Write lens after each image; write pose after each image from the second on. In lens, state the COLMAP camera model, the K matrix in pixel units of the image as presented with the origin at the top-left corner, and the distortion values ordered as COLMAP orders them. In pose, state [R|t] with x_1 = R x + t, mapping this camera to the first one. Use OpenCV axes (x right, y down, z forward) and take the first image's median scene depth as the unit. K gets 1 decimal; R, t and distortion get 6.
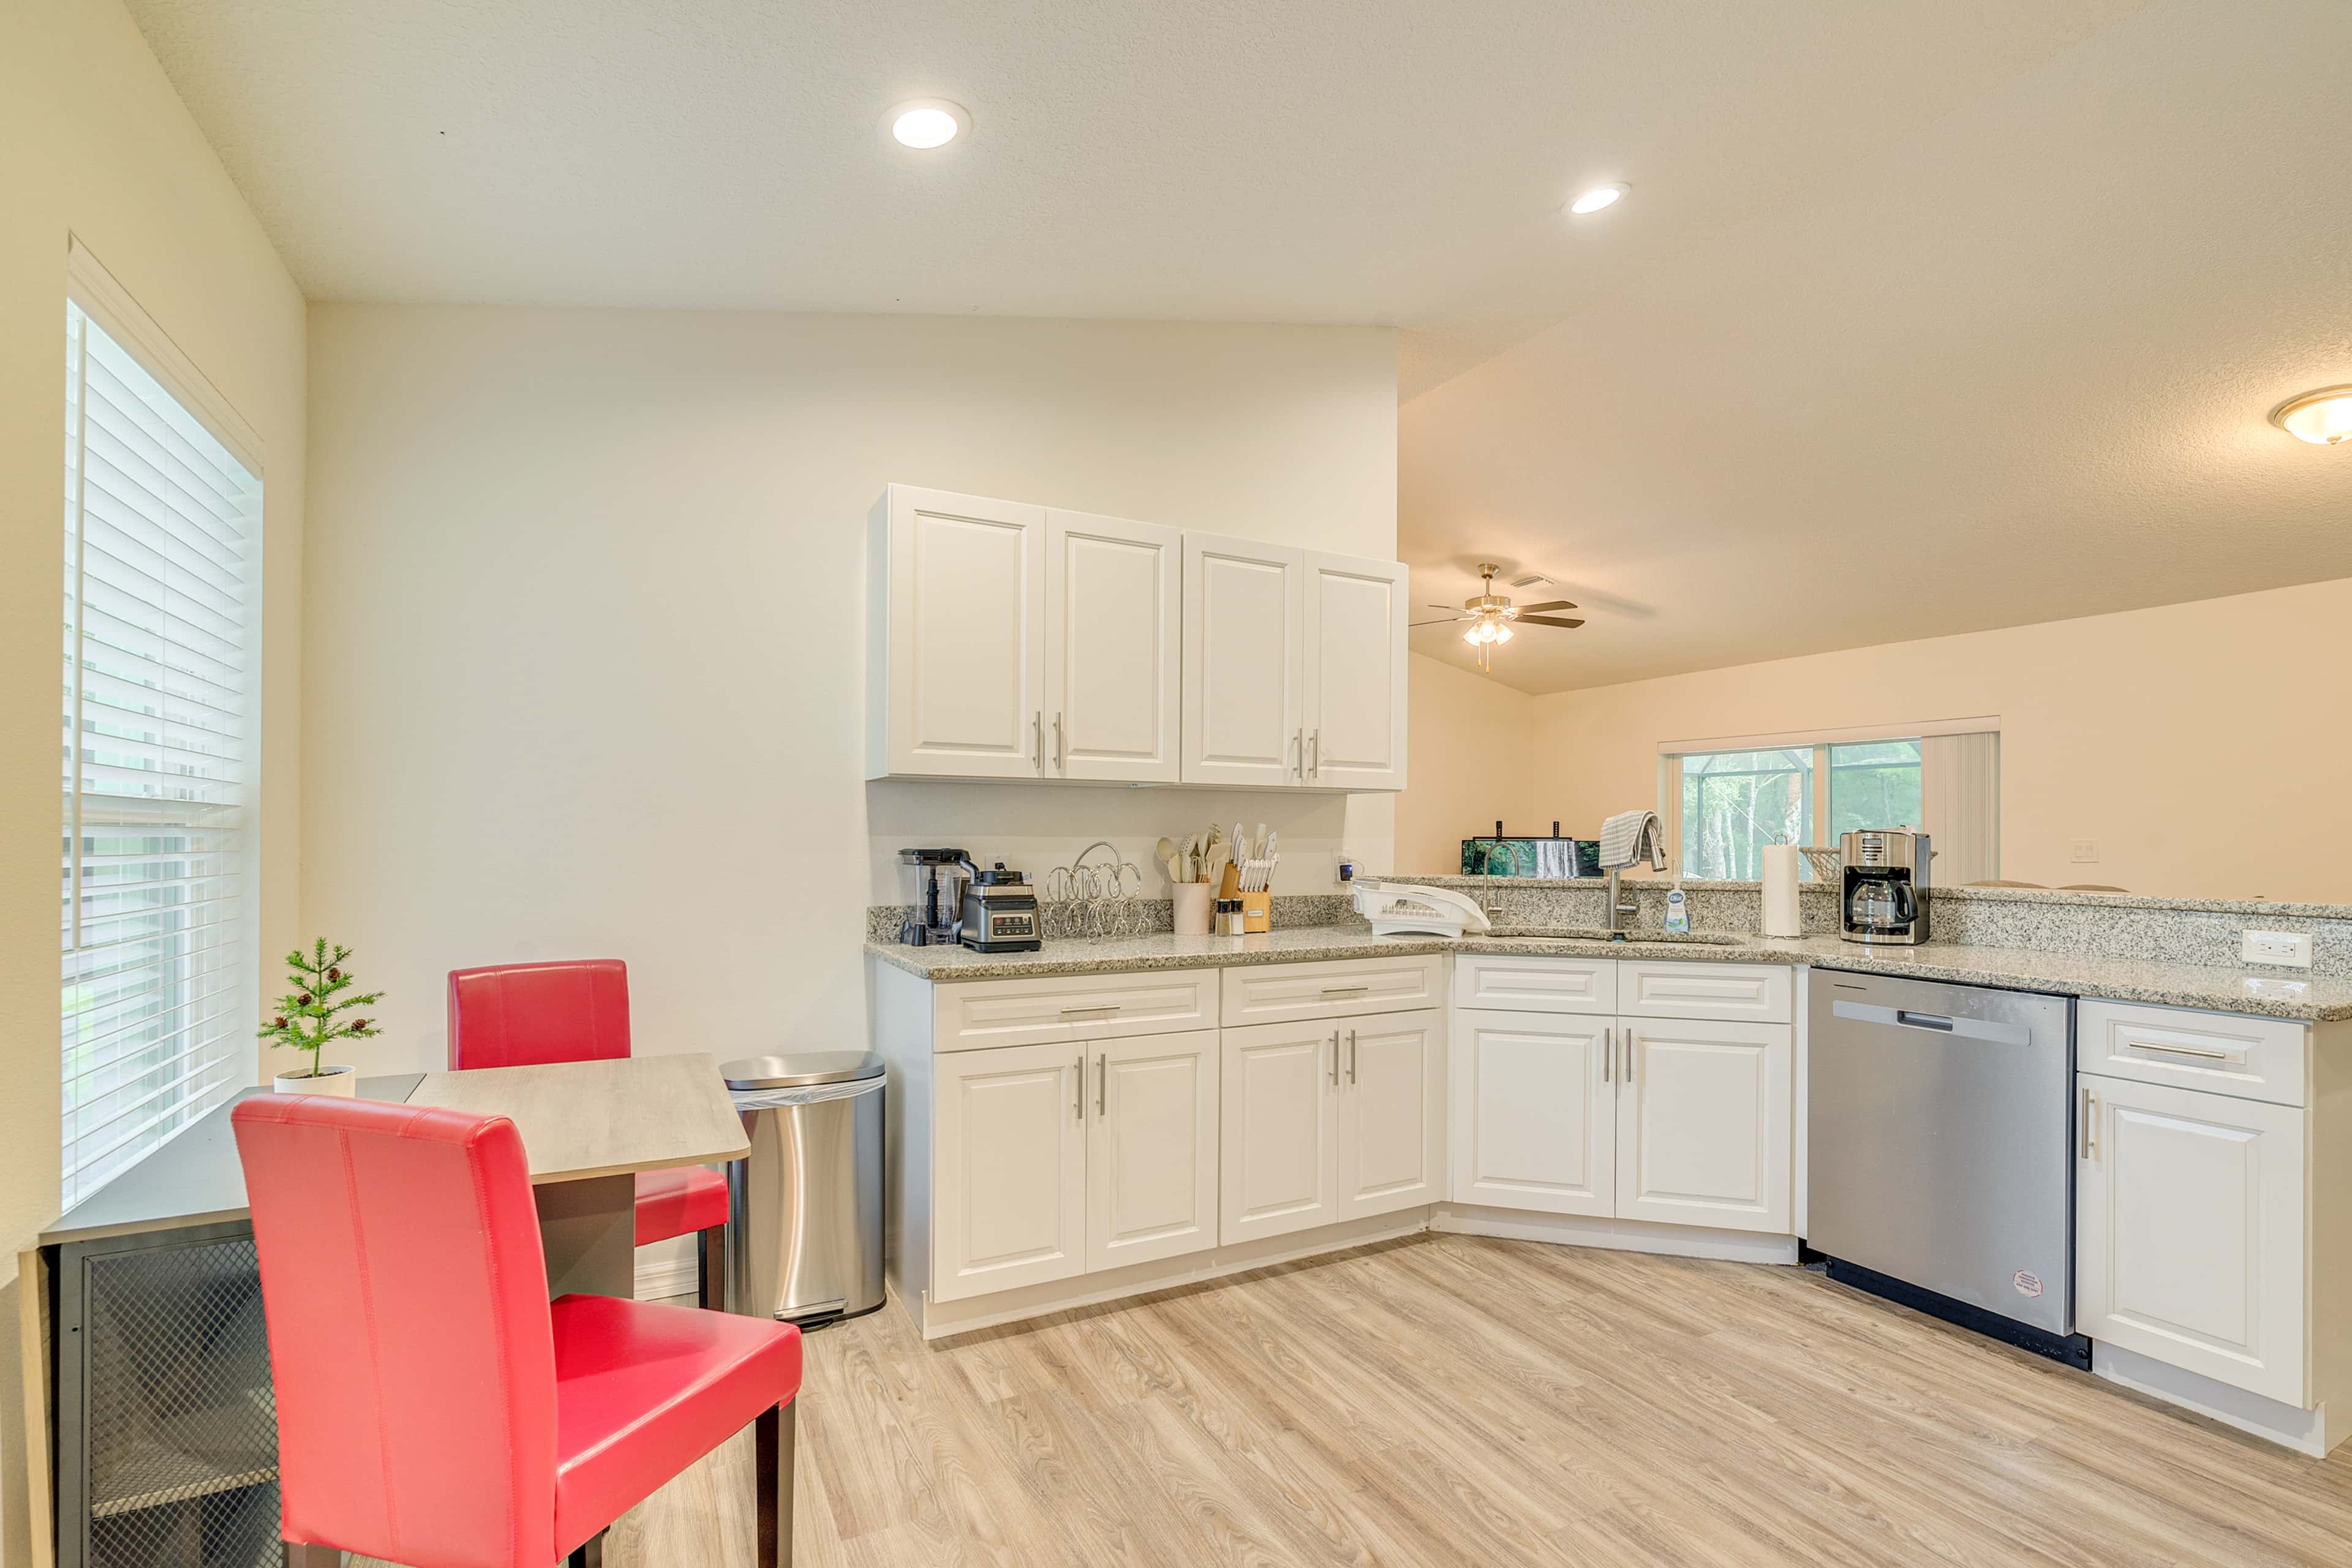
lens RADIAL K [[1069.7, 0, 1185.3], [0, 1069.7, 834.1], [0, 0, 1]] dist [-0.010926, 0.000015]
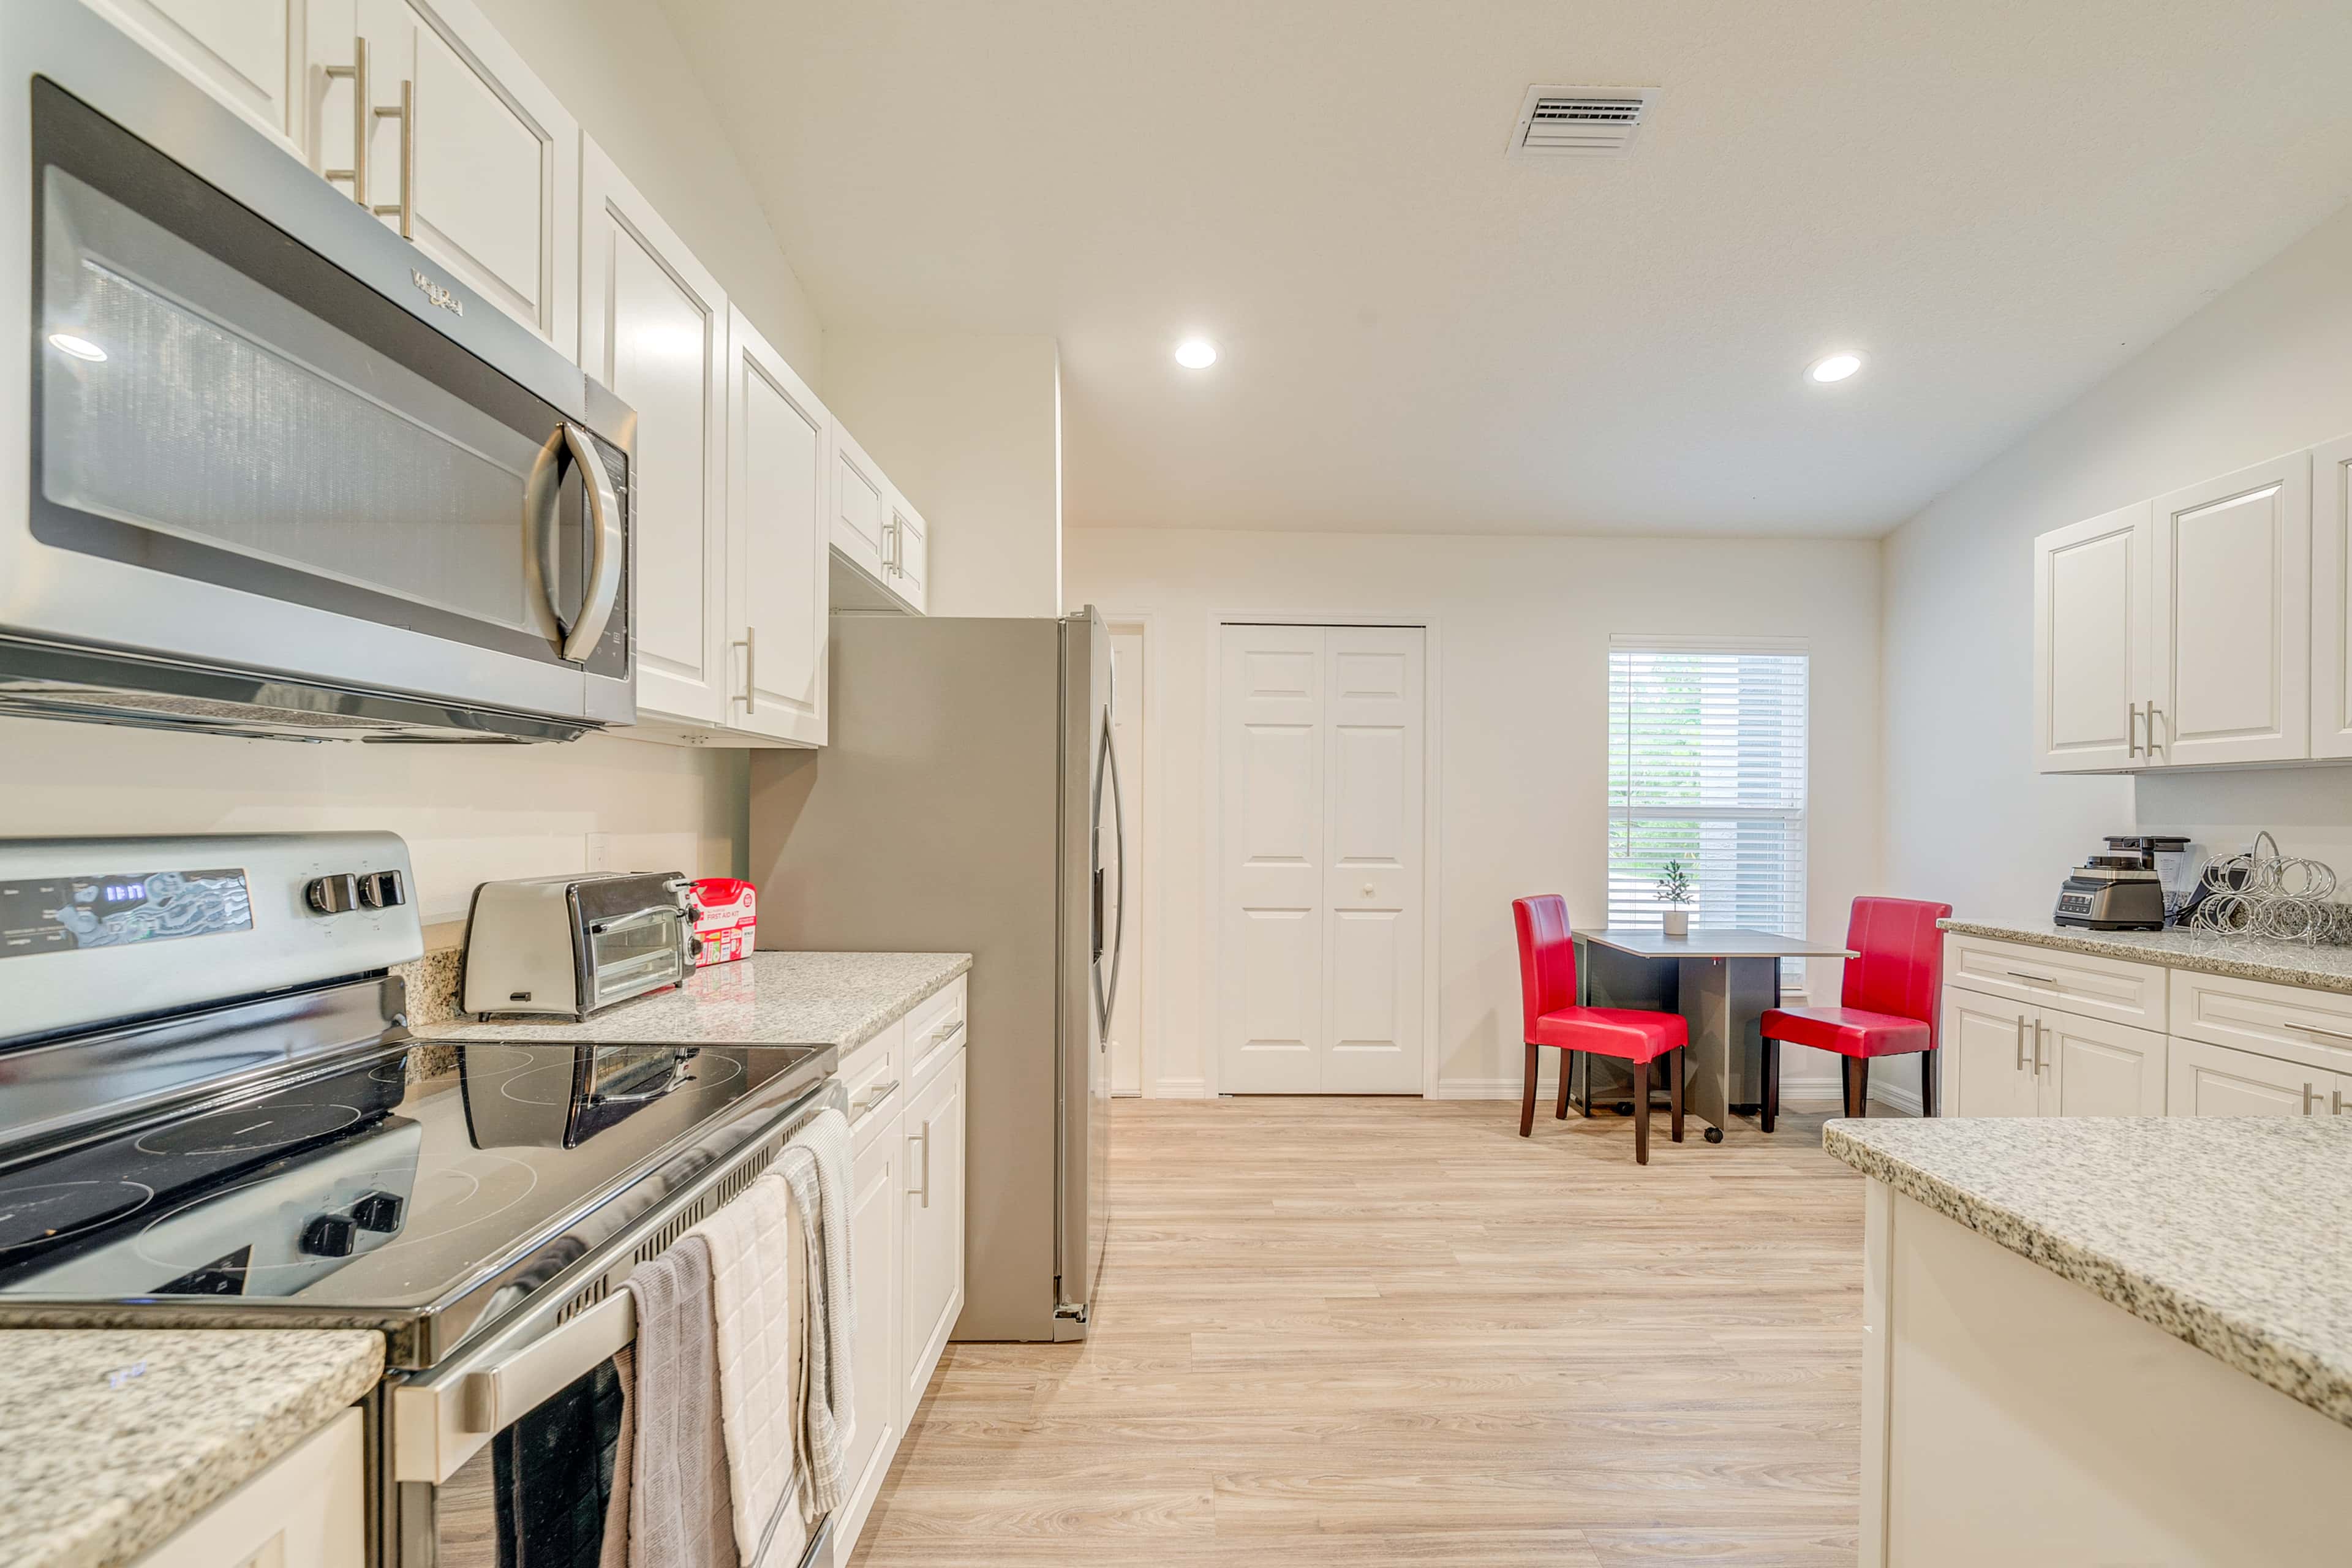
lens RADIAL K [[1069.9, 0, 1210.4], [0, 1069.9, 818.9], [0, 0, 1]] dist [-0.003410, -0.000022]
pose [[-0.439096, -0.008286, -0.898402, 1.068318], [-0.011350, 0.999929, -0.003675, 0.010105], [0.898369, 0.008583, -0.439159, 0.592982]]
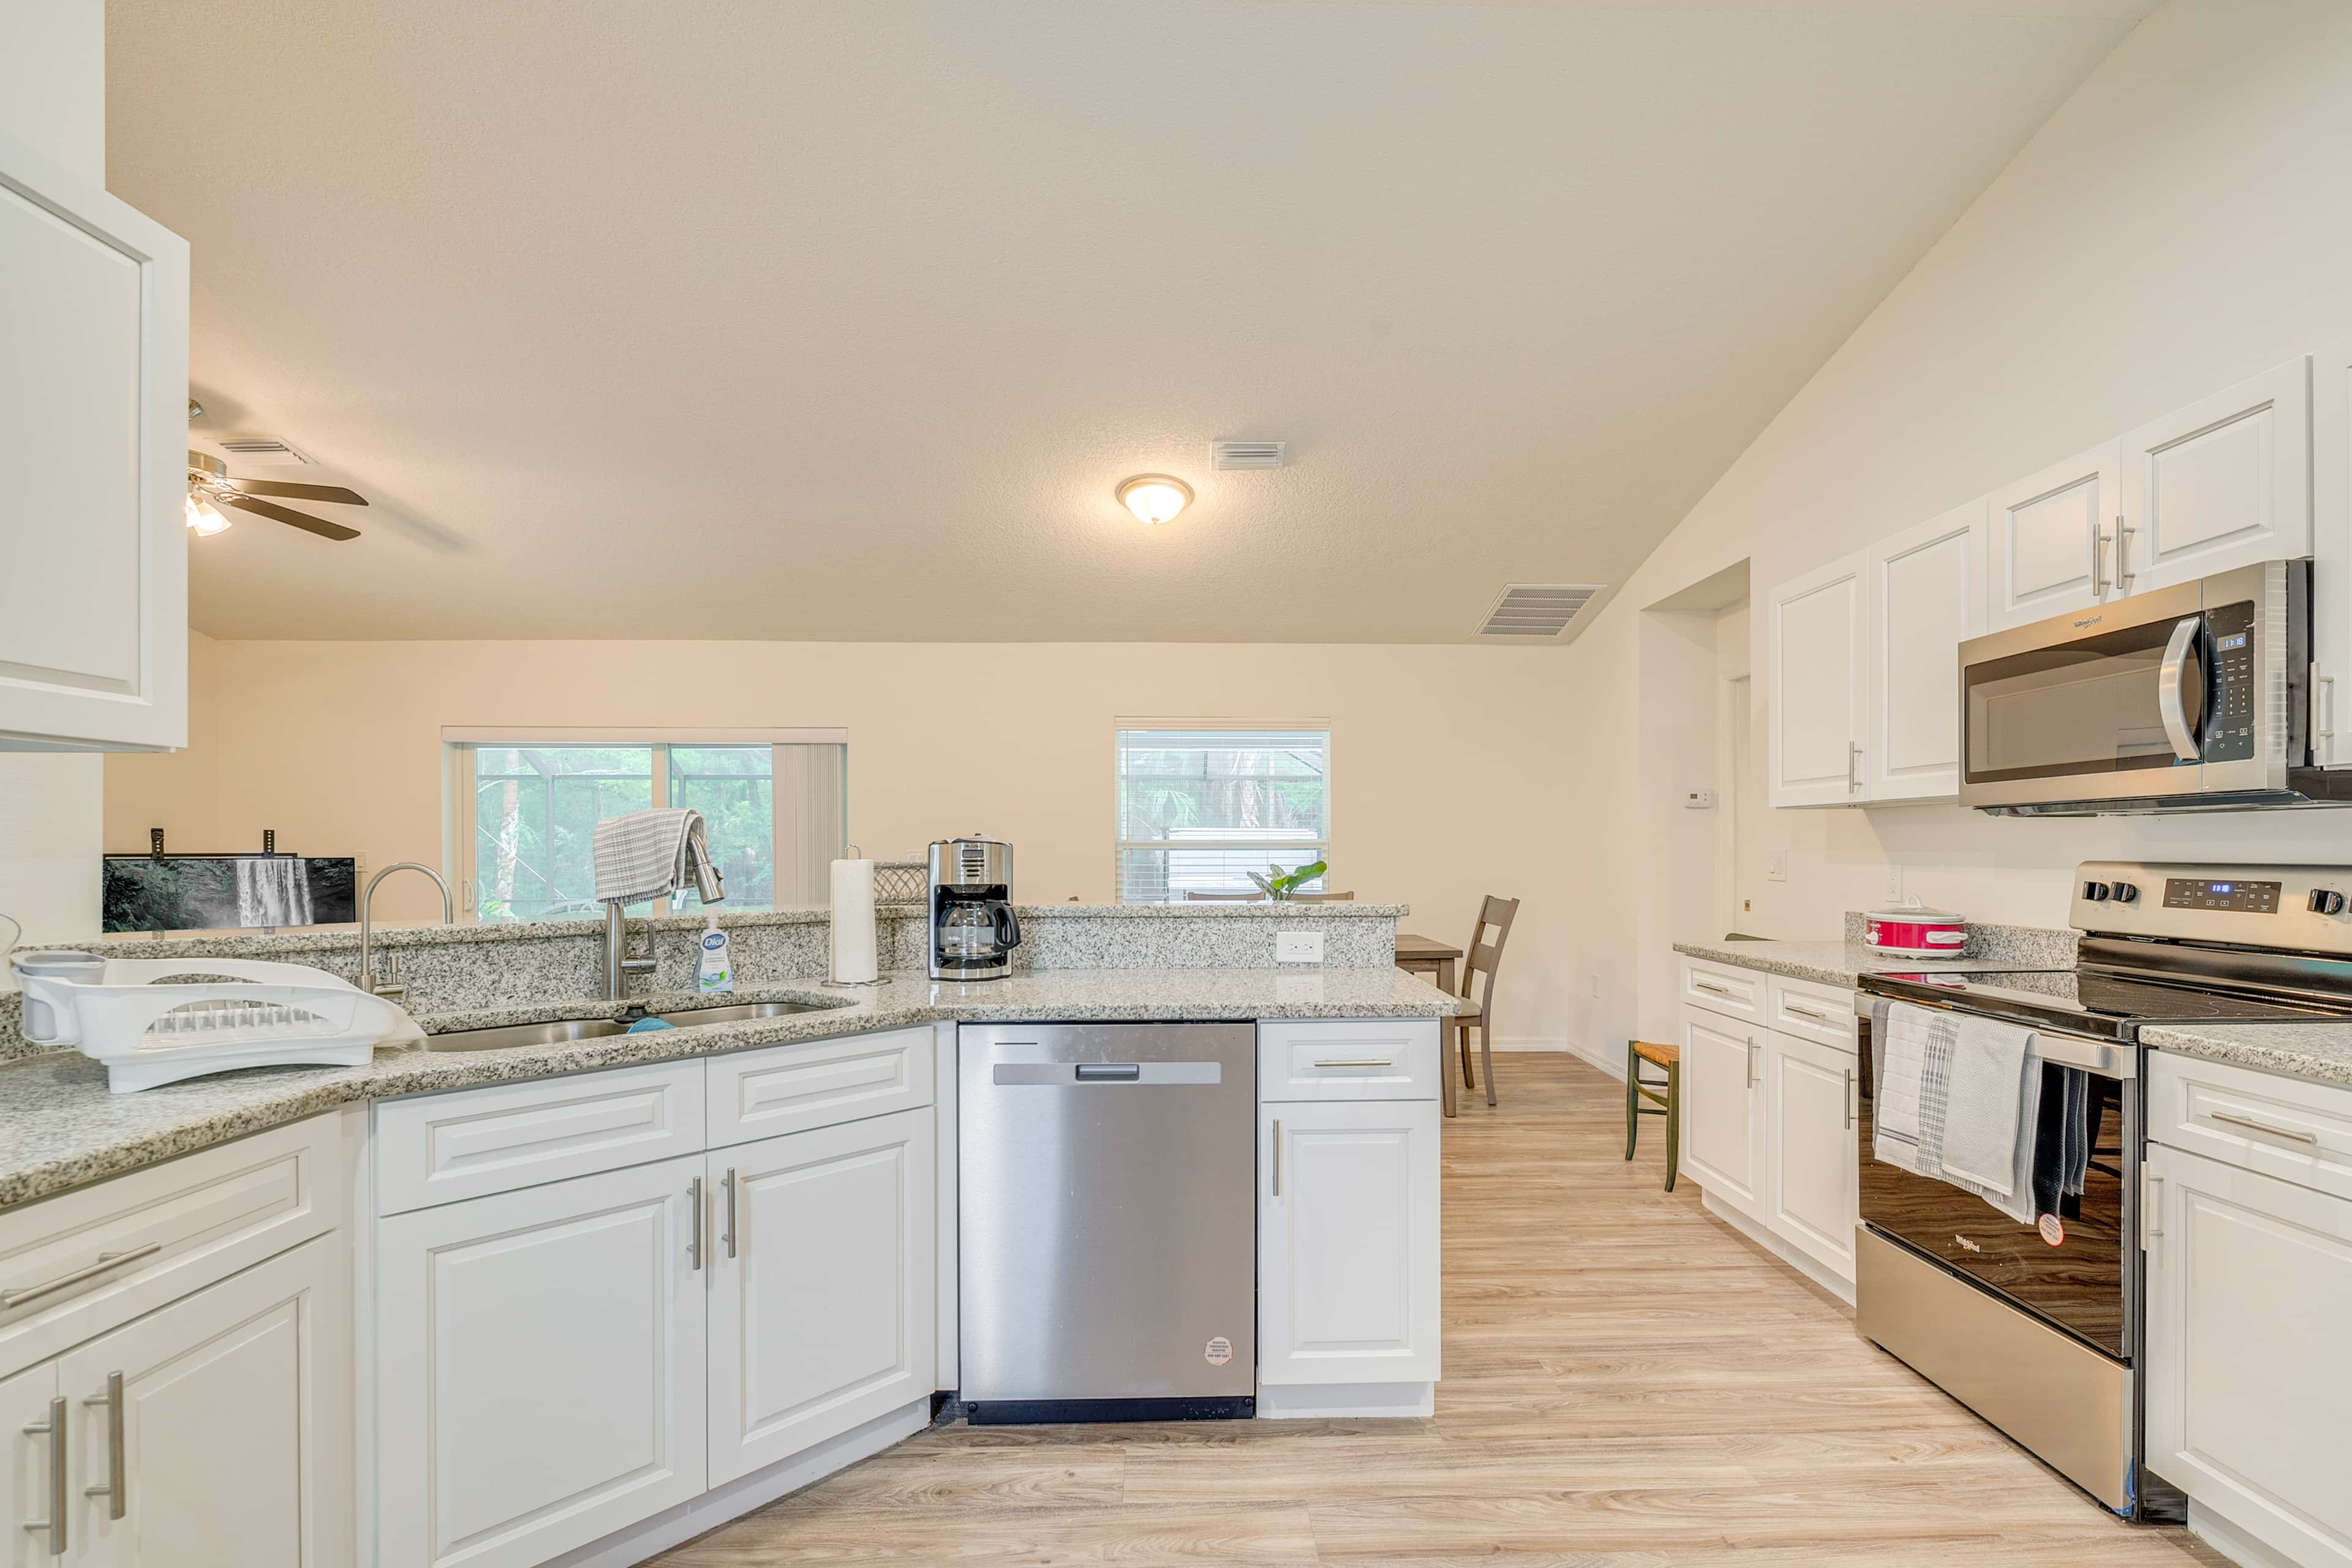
lens RADIAL K [[1074.6, 0, 1200.9], [0, 1074.6, 851.4], [0, 0, 1]] dist [-0.004627, 0.000600]
pose [[0.436058, -0.008659, 0.899877, -0.011735], [0.005169, 0.999961, 0.007118, 0.000264], [-0.899903, 0.001548, 0.436086, 0.483510]]
